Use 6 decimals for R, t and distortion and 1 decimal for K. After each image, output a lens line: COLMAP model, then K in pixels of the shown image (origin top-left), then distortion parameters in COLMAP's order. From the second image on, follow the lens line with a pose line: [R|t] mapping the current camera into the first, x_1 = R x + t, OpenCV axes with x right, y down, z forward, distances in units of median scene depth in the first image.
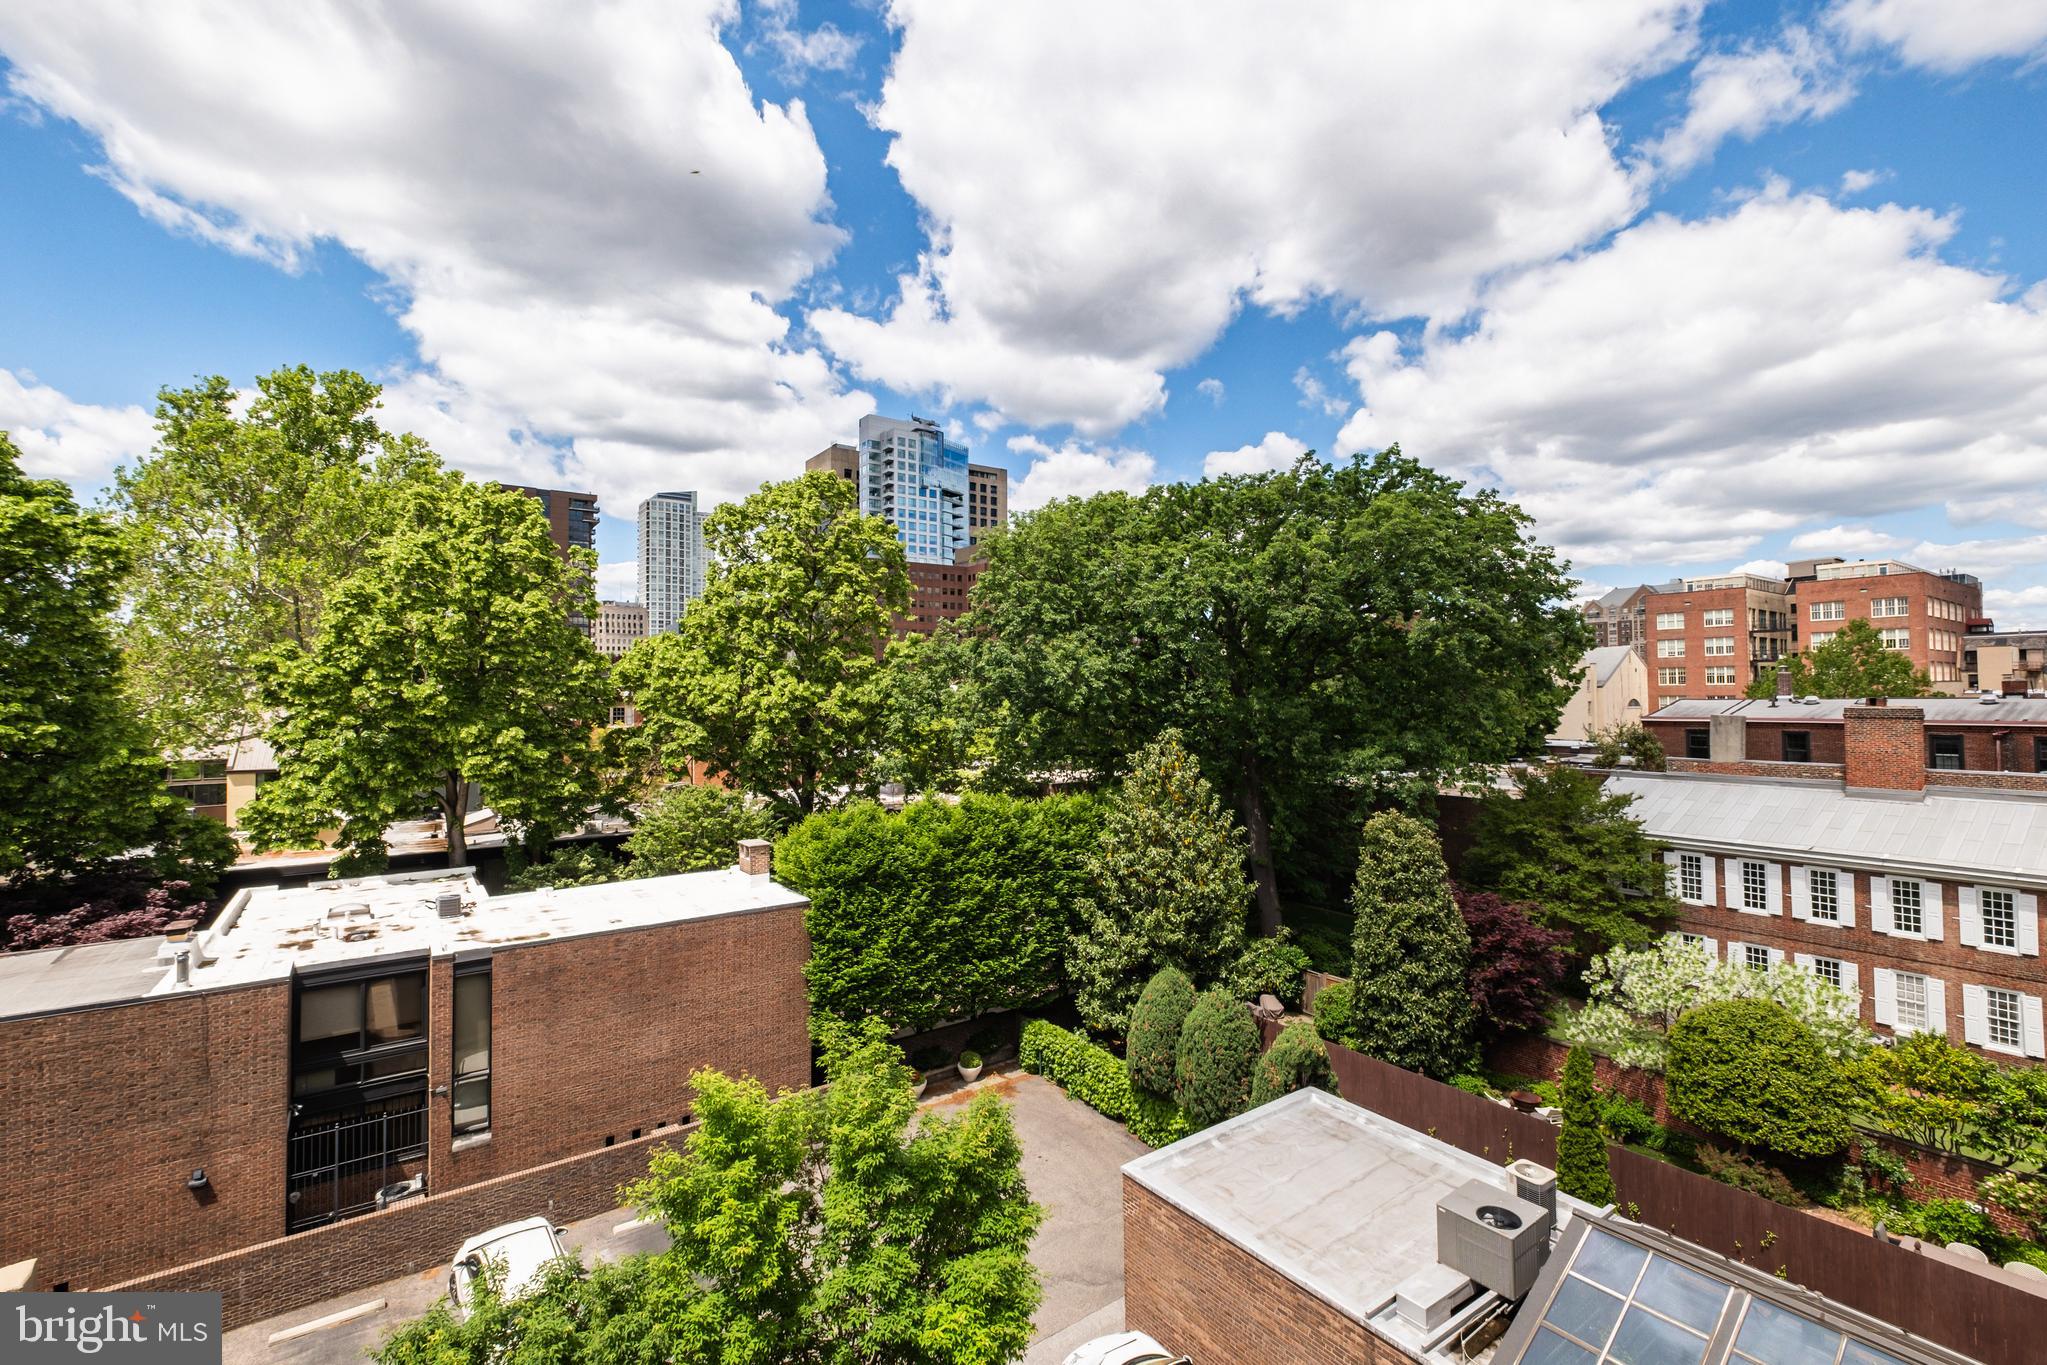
lens RADIAL K [[881.0, 0, 1039.2], [0, 881.0, 673.8], [0, 0, 1]] dist [-0.014172, -0.000759]
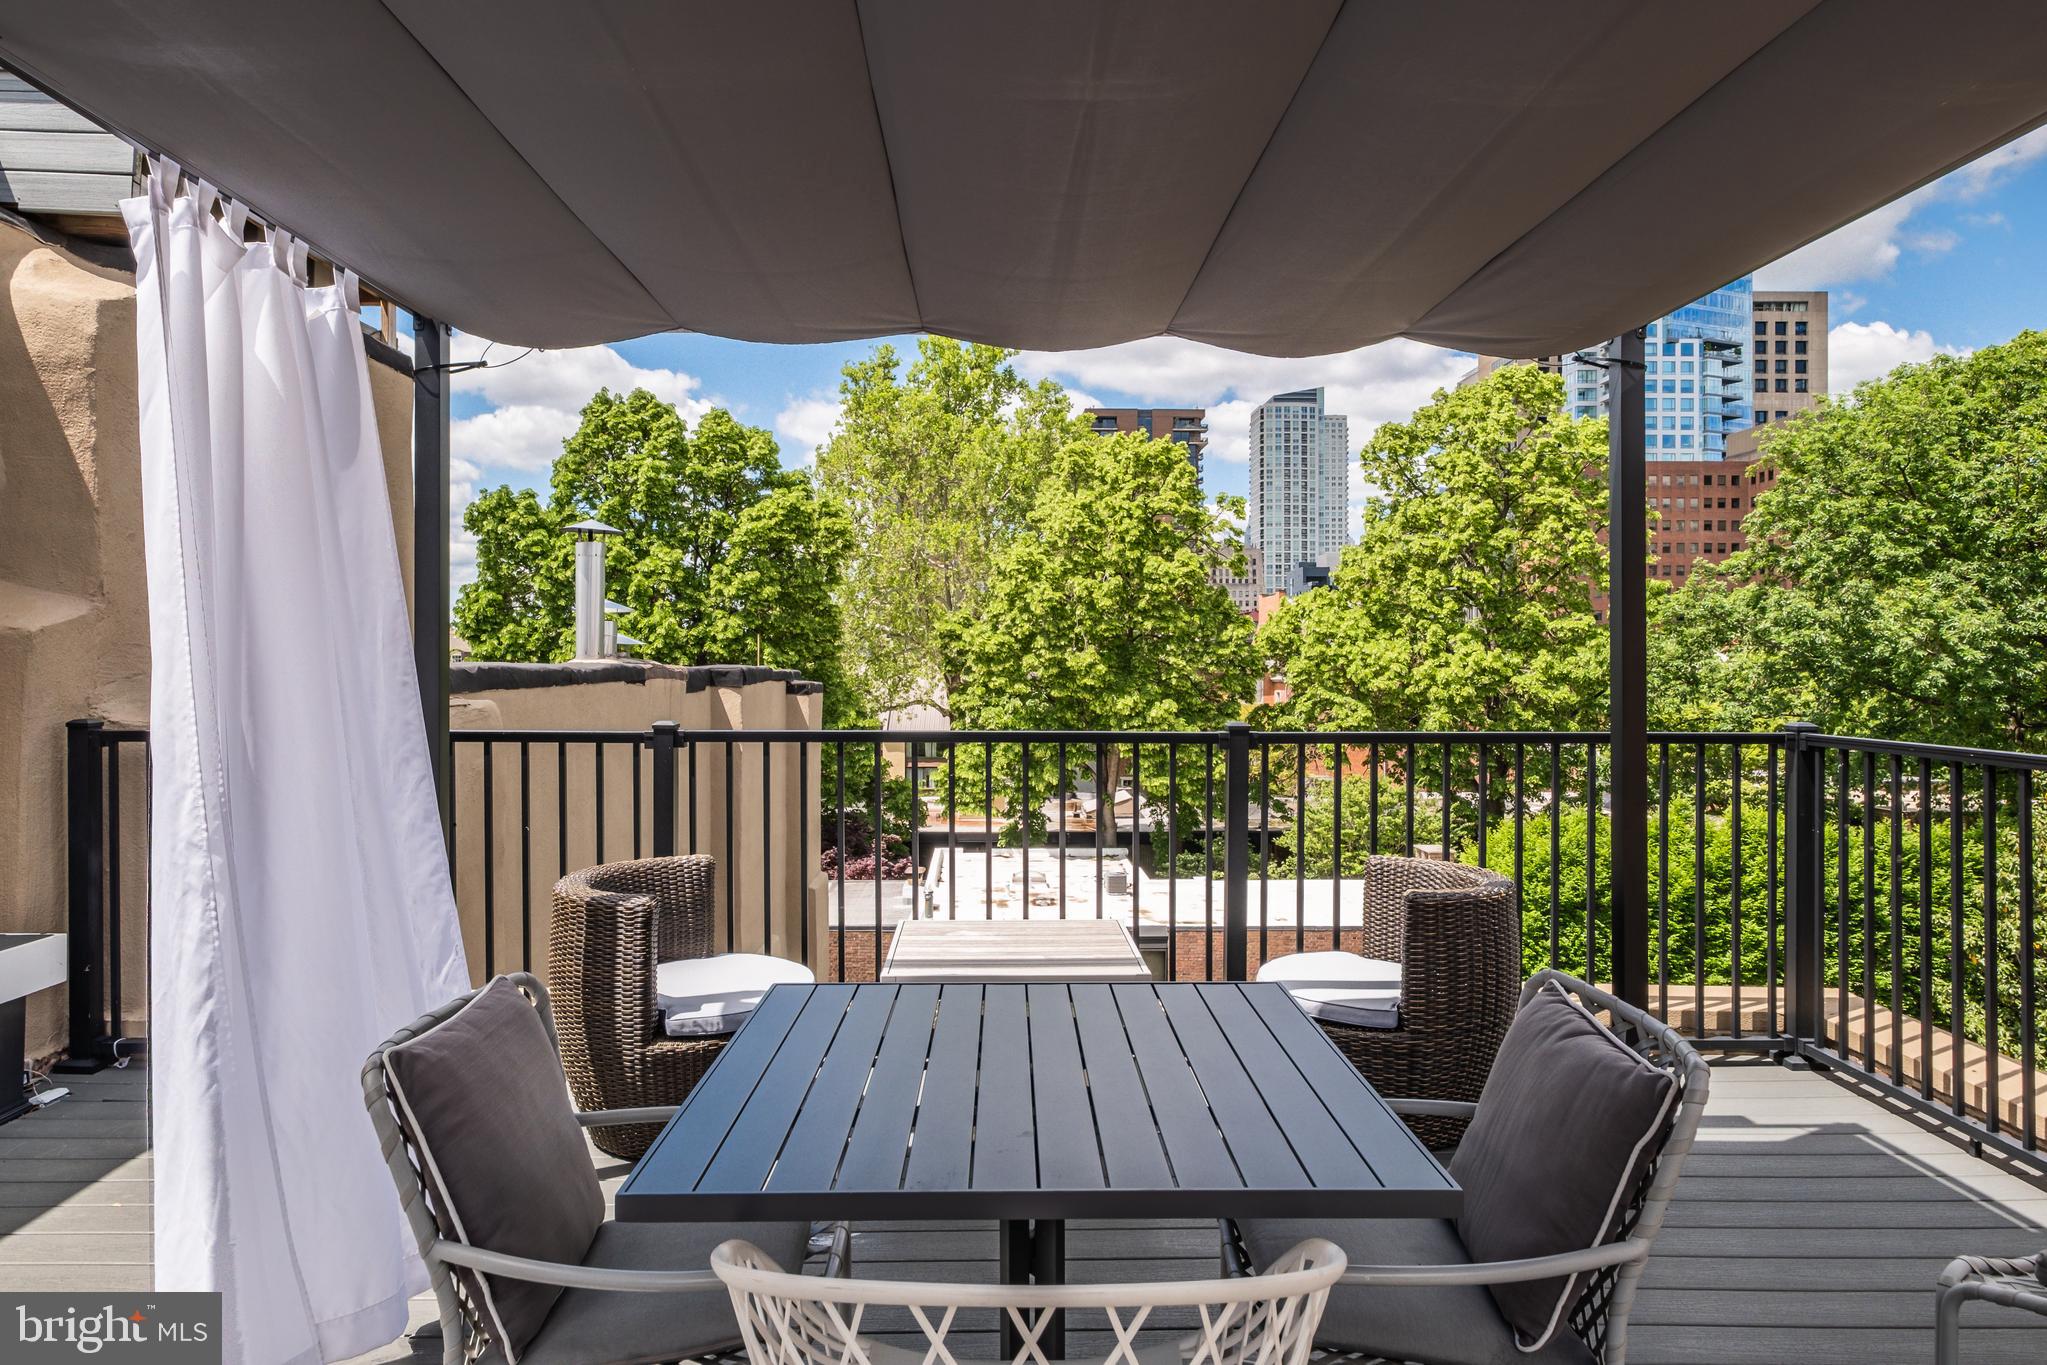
lens RADIAL K [[1252.9, 0, 1021.3], [0, 1252.9, 655.2], [0, 0, 1]] dist [0.007635, 0.015151]
pose [[0.821724, 0.004267, -0.569870, 0.017682], [0.005372, 0.999870, 0.015233, -0.004958], [0.569861, -0.015579, 0.821593, -0.138436]]
